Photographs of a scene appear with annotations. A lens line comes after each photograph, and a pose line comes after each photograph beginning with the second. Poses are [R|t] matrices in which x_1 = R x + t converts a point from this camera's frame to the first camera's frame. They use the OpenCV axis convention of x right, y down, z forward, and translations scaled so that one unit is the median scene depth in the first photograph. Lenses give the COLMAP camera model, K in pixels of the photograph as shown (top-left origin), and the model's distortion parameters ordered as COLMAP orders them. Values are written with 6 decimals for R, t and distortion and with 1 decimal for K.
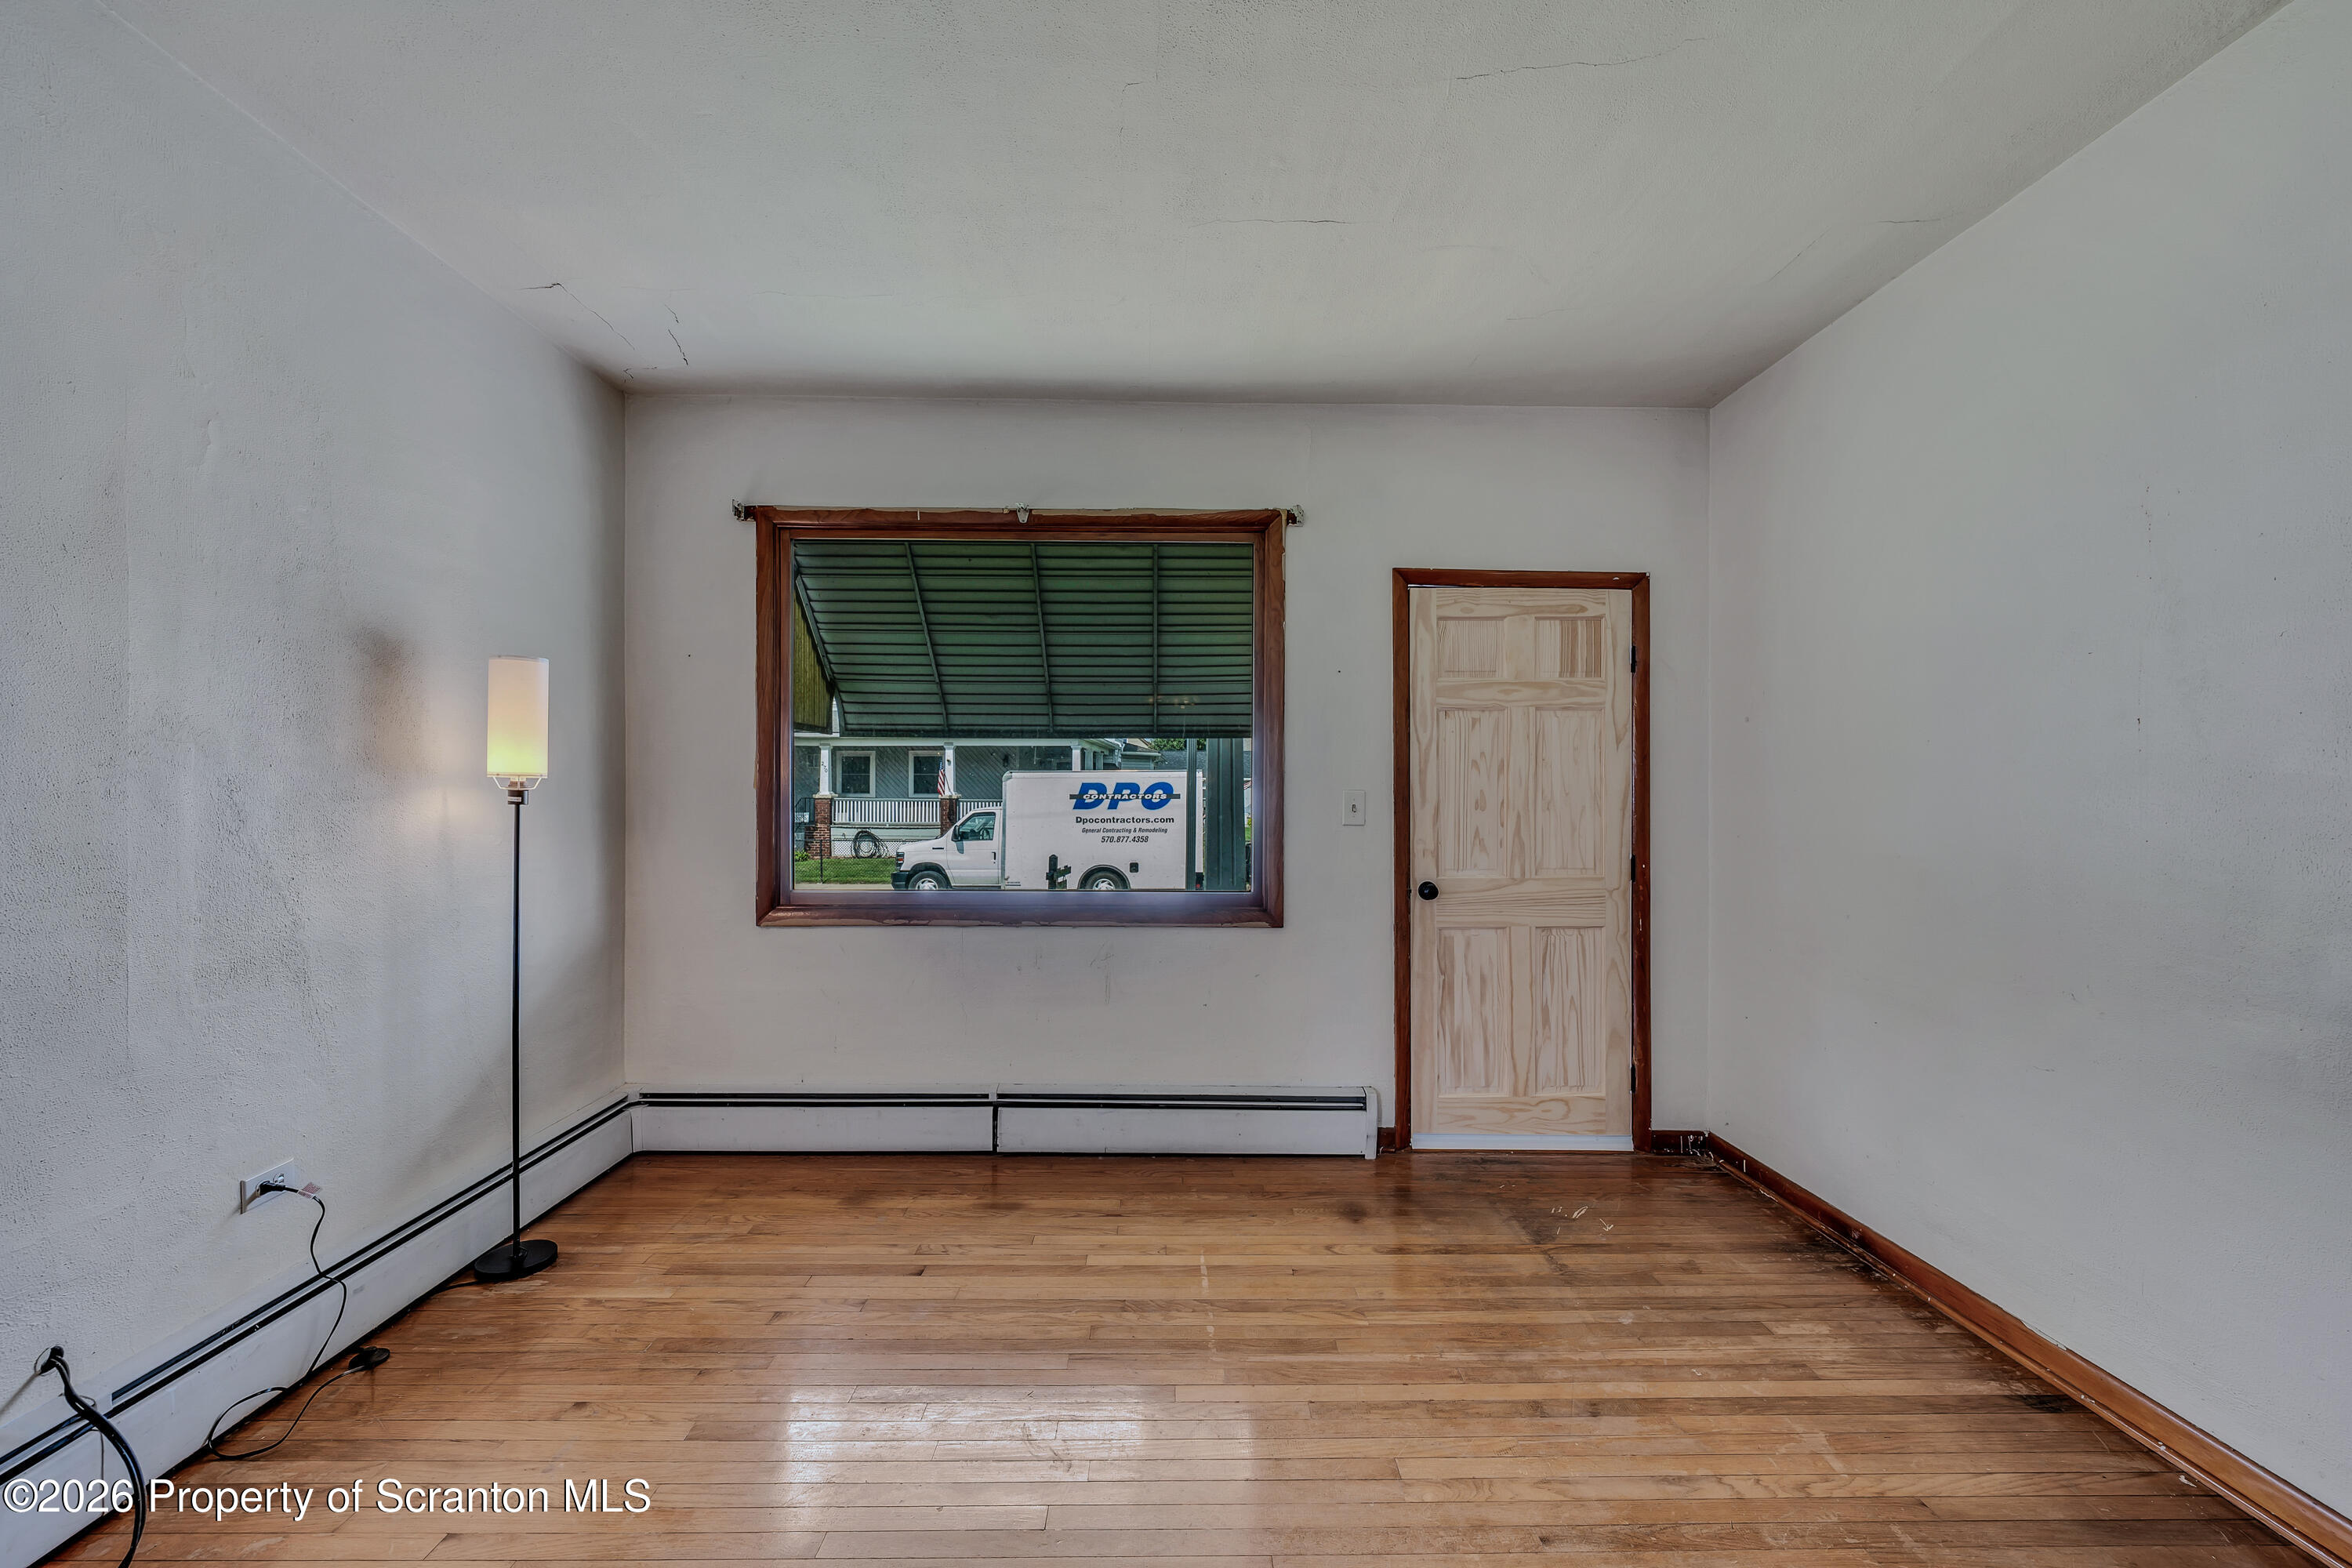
lens RADIAL K [[965.8, 0, 1170.5], [0, 965.8, 788.7], [0, 0, 1]] dist [0.000209, 0.000645]
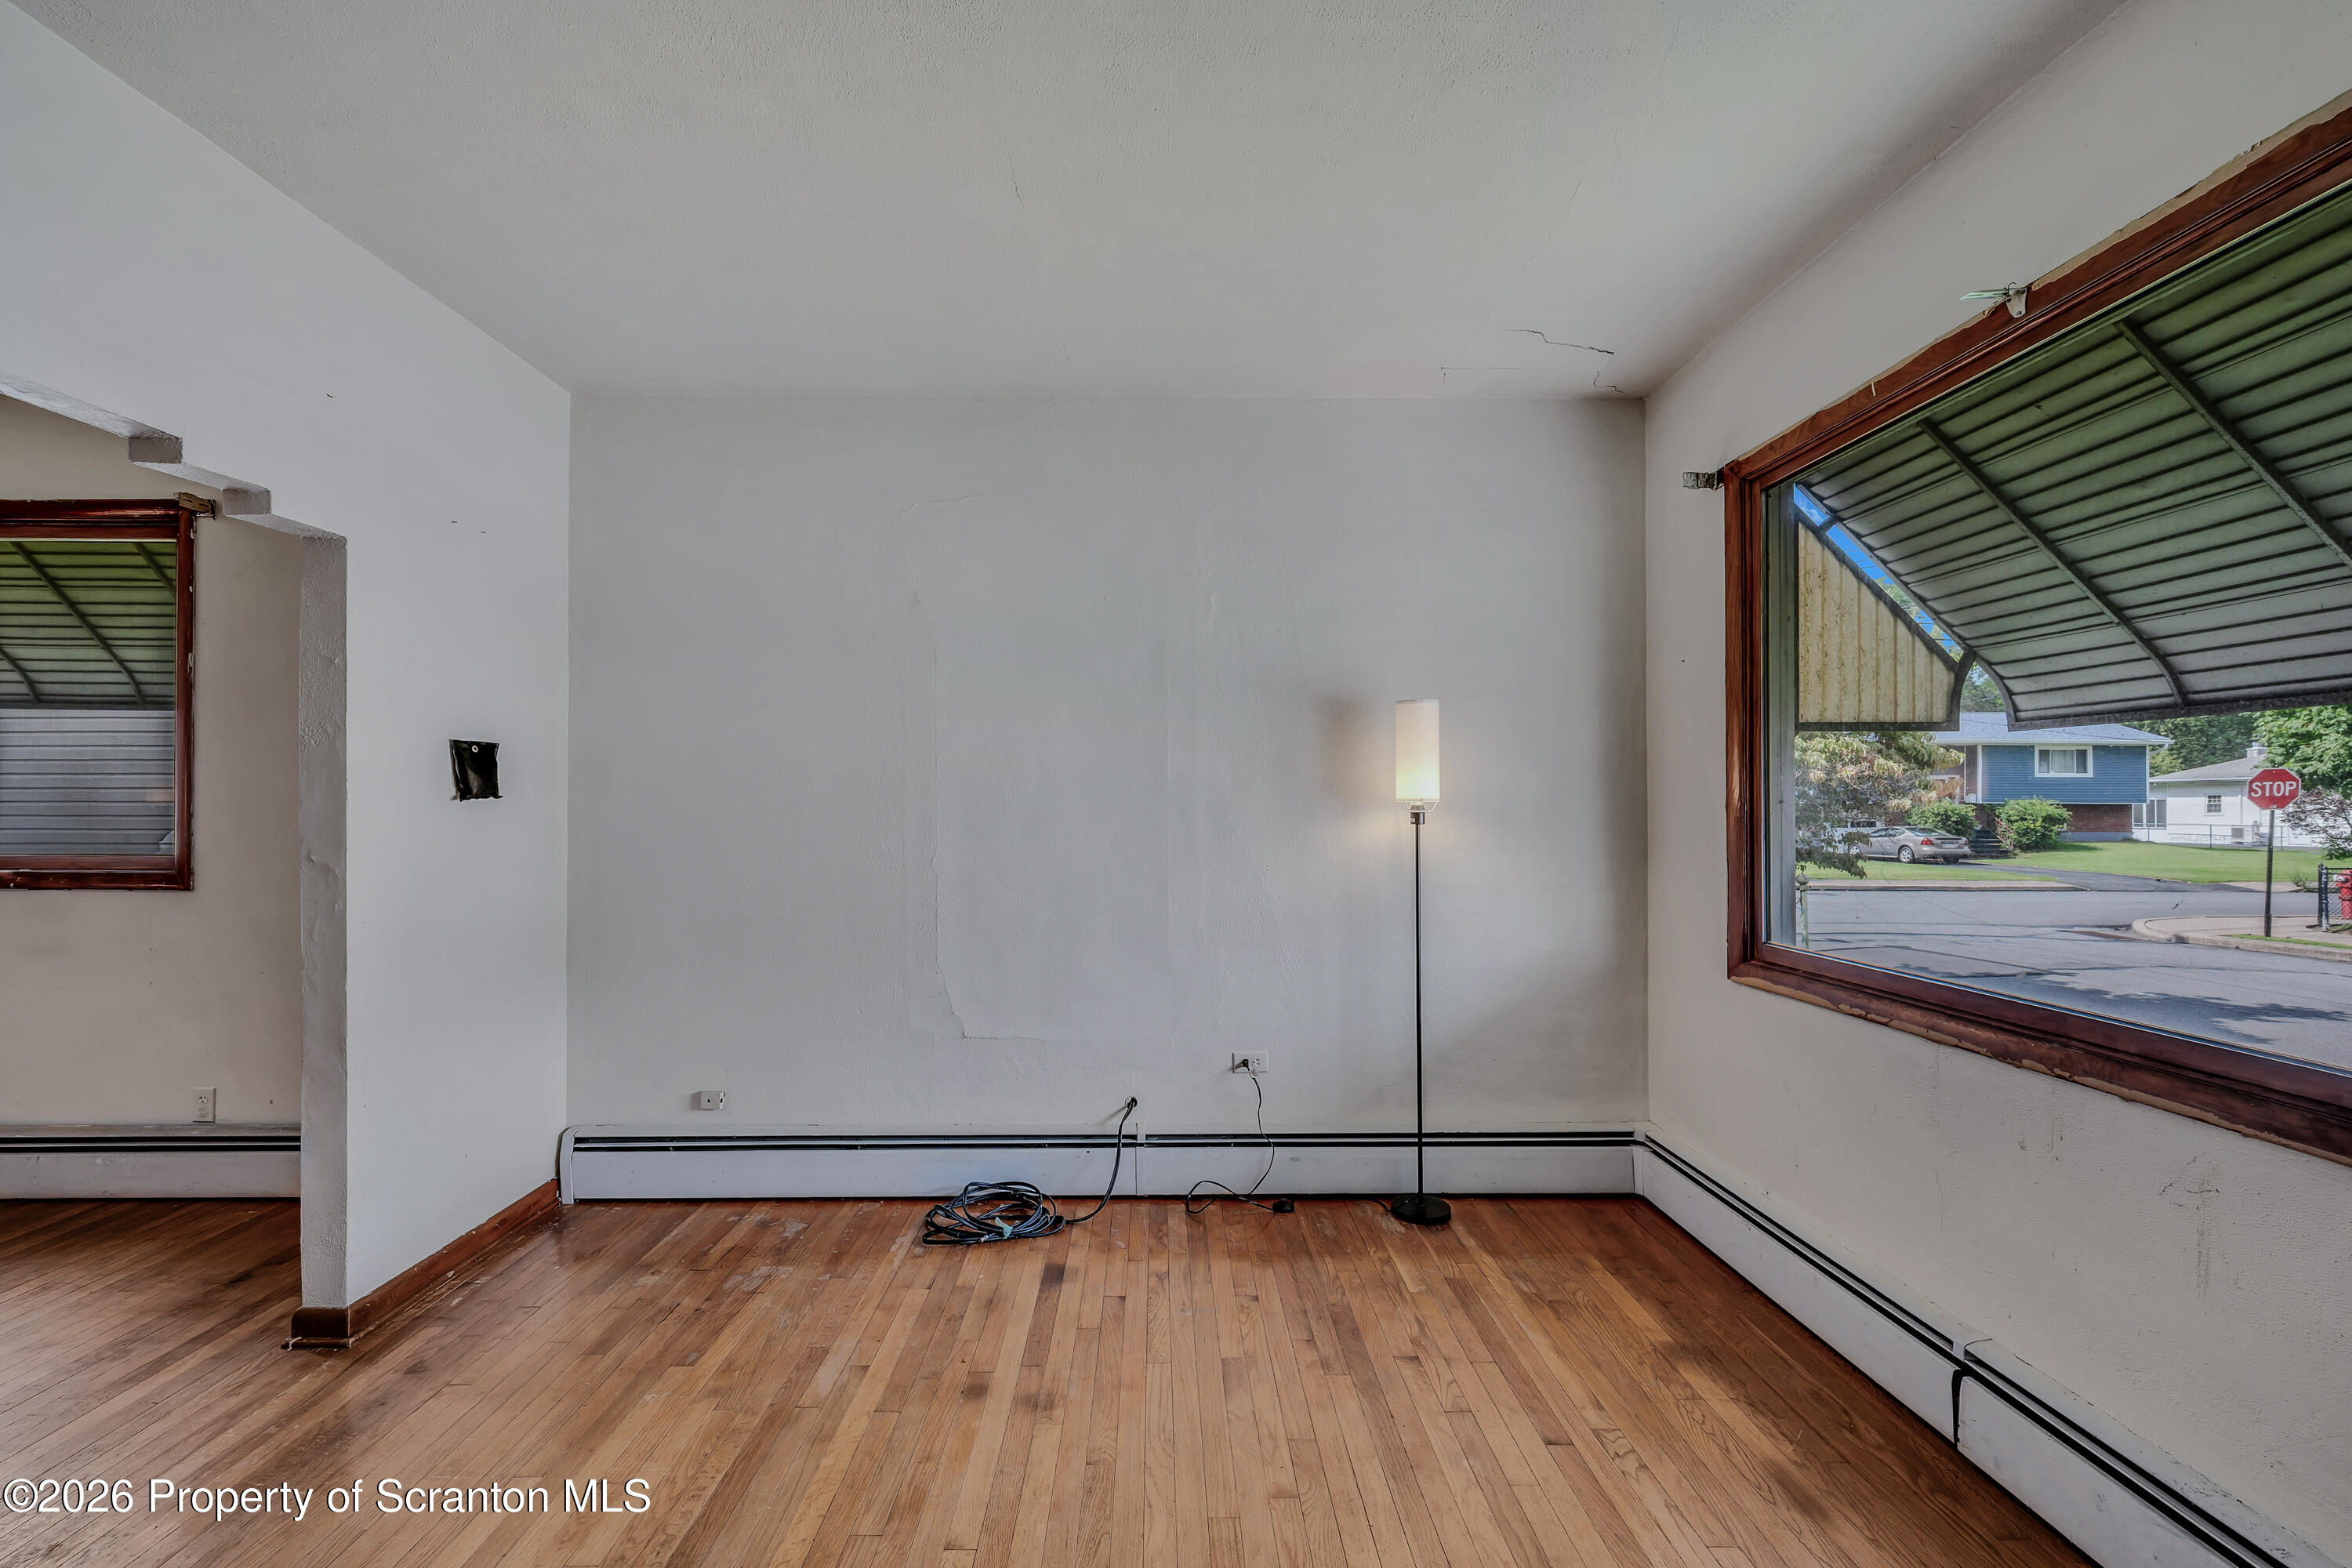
lens RADIAL K [[965.8, 0, 1171.8], [0, 965.8, 798.3], [0, 0, 1]] dist [0.000209, 0.000645]
pose [[-0.004043, -0.012930, -0.999908, 0.492876], [0.001512, 0.999915, -0.012936, -0.000307], [0.999991, -0.001564, -0.004023, 0.673685]]
